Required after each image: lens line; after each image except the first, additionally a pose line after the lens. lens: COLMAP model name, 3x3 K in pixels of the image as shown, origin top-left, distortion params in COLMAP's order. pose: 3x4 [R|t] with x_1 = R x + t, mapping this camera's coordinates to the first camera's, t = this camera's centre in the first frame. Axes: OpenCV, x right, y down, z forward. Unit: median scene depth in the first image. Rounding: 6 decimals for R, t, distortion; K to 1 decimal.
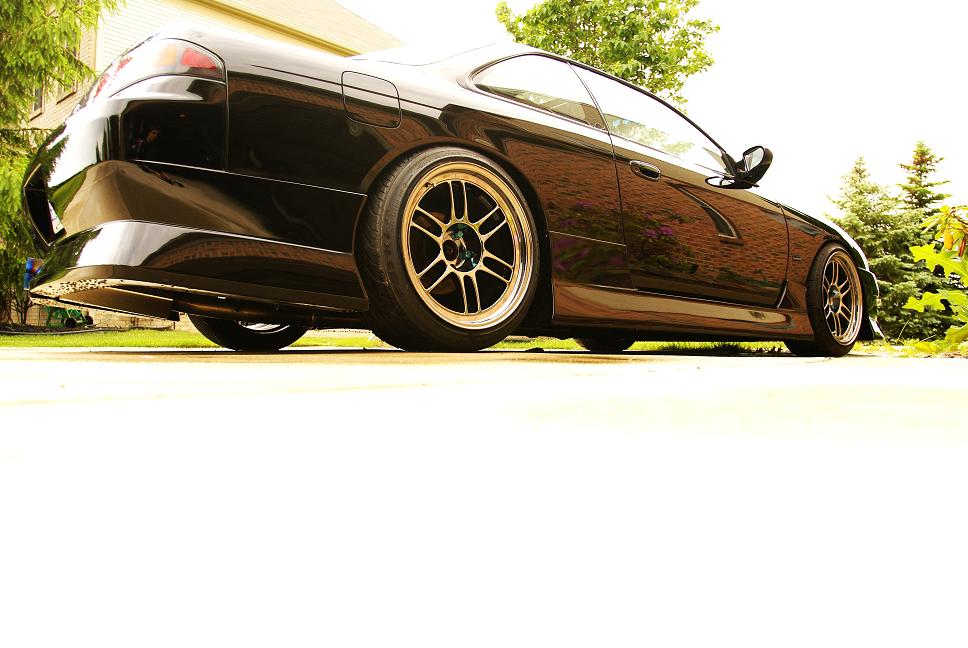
lens RADIAL K [[715.8, 0, 487.7], [0, 715.8, 316.1], [0, 0, 1]] dist [-0.077219, 0.029032]
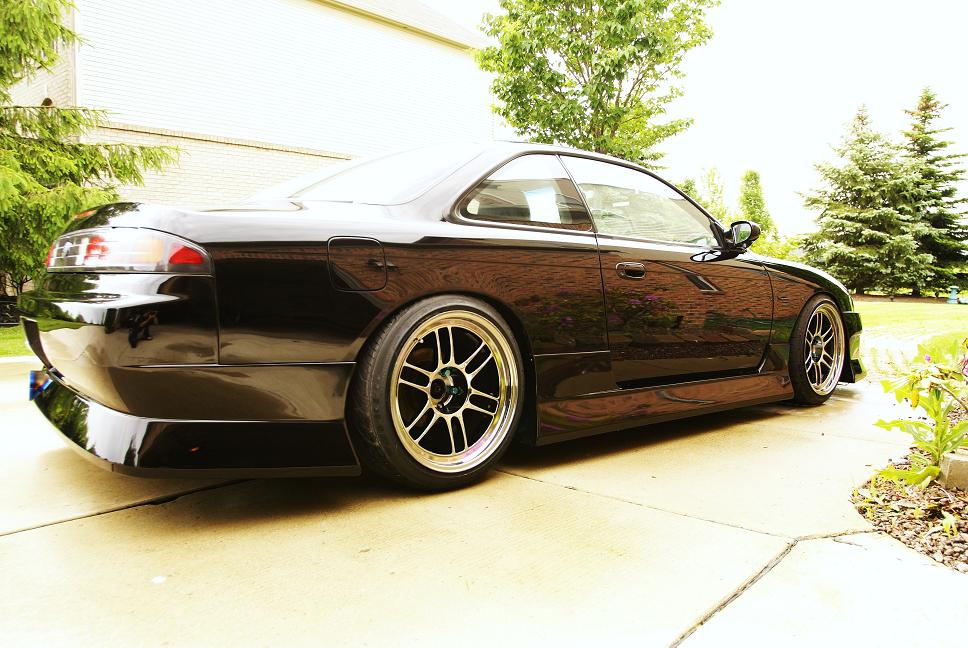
lens RADIAL K [[715.8, 0, 481.8], [0, 715.8, 327.5], [0, 0, 1]] dist [-0.077219, 0.029032]
pose [[0.999999, 0.000165, -0.001077, 0.007130], [-0.000046, 0.994069, 0.108749, -0.166865], [0.001089, -0.108749, 0.994069, -0.013913]]
